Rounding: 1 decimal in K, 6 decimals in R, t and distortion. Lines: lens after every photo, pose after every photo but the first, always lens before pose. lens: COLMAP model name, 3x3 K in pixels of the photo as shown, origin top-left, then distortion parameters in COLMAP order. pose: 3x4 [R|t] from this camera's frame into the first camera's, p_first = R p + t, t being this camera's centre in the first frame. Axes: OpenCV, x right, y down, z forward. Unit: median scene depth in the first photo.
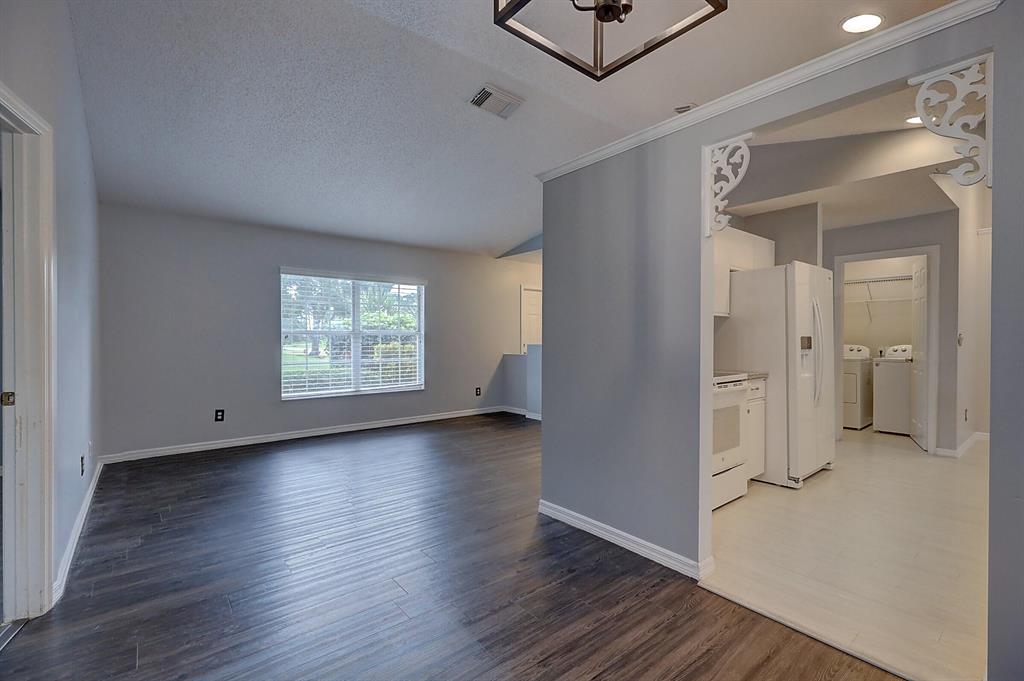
lens RADIAL K [[457.9, 0, 517.7], [0, 457.9, 339.5], [0, 0, 1]] dist [0.002406, 0.000114]
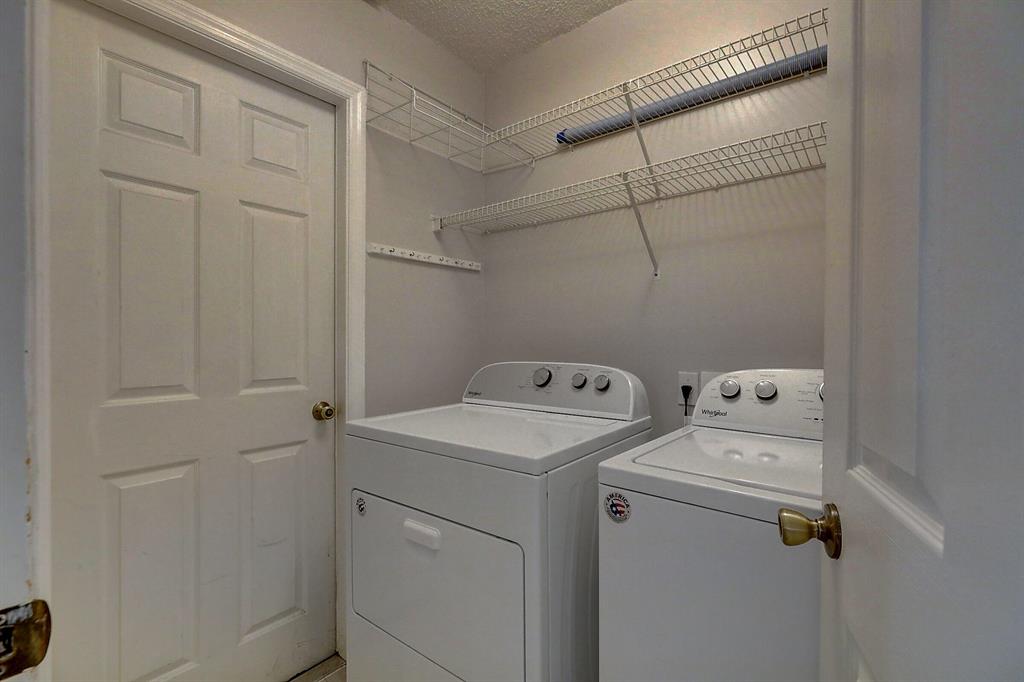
lens RADIAL K [[469.4, 0, 512.0], [0, 469.4, 341.0], [0, 0, 1]] dist [0.000932, -0.000124]
pose [[0.978335, -0.004374, 0.206983, 0.890410], [0.003617, 0.999985, 0.004035, -0.001904], [-0.206997, -0.003199, 0.978336, 1.060605]]
